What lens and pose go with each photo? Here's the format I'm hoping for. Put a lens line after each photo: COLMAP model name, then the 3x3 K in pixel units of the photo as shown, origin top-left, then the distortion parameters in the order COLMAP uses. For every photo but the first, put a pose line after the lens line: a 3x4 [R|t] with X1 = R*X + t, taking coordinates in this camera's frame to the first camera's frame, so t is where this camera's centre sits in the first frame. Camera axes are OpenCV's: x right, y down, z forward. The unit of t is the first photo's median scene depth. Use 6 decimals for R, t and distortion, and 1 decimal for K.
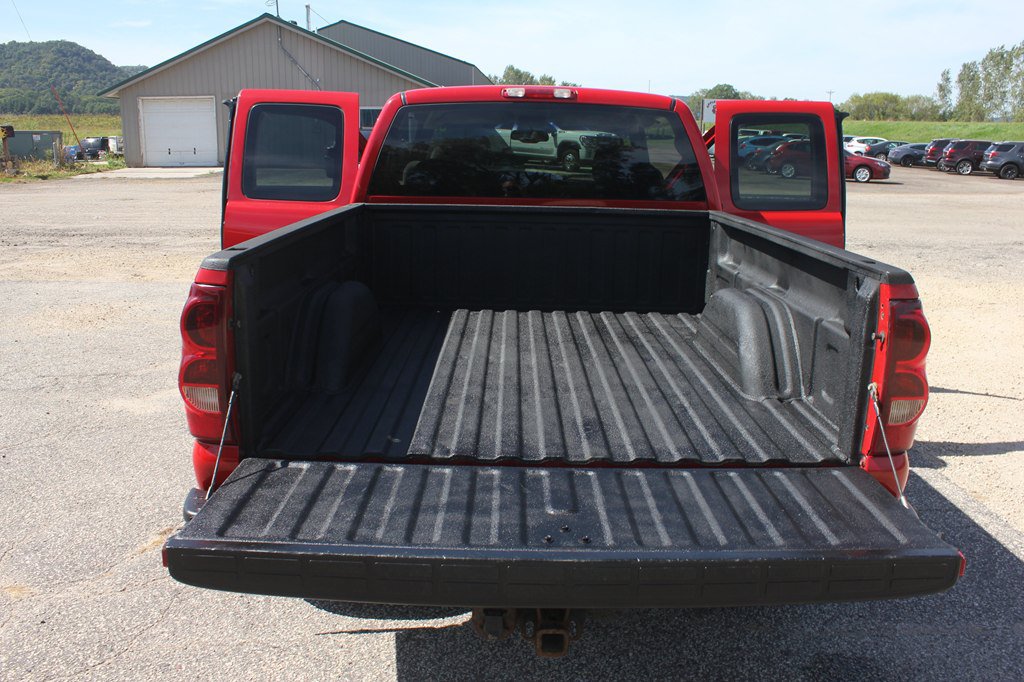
lens RADIAL K [[848.8, 0, 519.4], [0, 848.8, 324.3], [0, 0, 1]] dist [-0.159265, 0.144523]
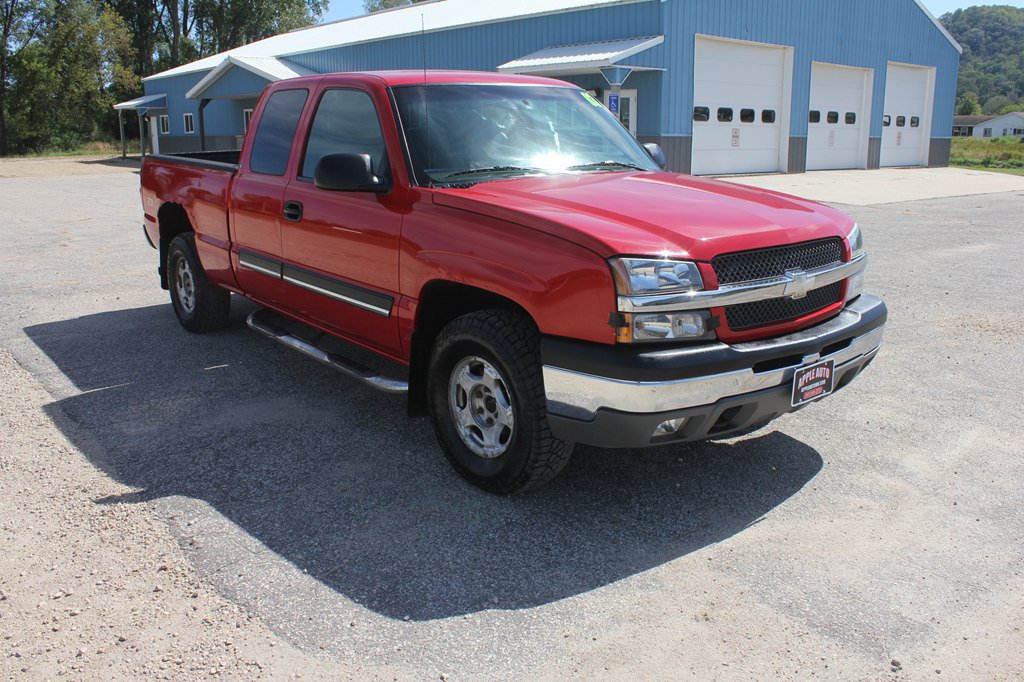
lens RADIAL K [[848.8, 0, 519.4], [0, 848.8, 324.3], [0, 0, 1]] dist [-0.159265, 0.144523]
pose [[-0.770393, 0.135444, -0.623017, 0.147443], [-0.154167, 0.908604, 0.388165, -0.096432], [0.618650, 0.395088, -0.679101, 0.447559]]
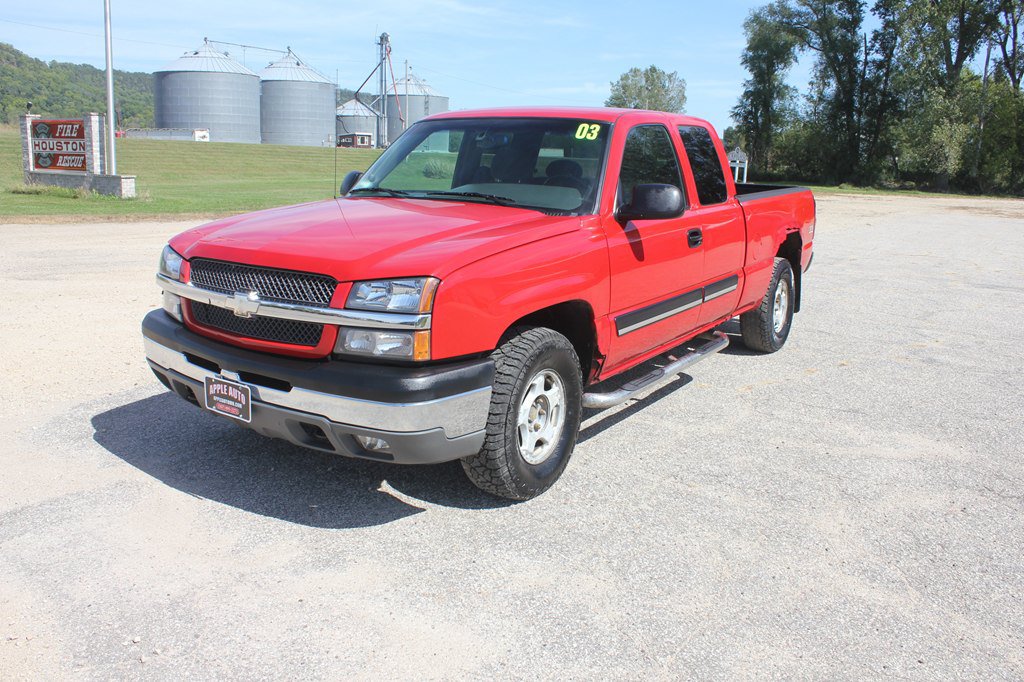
lens RADIAL K [[848.8, 0, 519.4], [0, 848.8, 324.3], [0, 0, 1]] dist [-0.159265, 0.144523]
pose [[-0.831065, -0.149250, 0.535776, -0.138385], [0.086437, 0.916957, 0.389510, -0.106169], [-0.549418, 0.370019, -0.749150, 0.465479]]
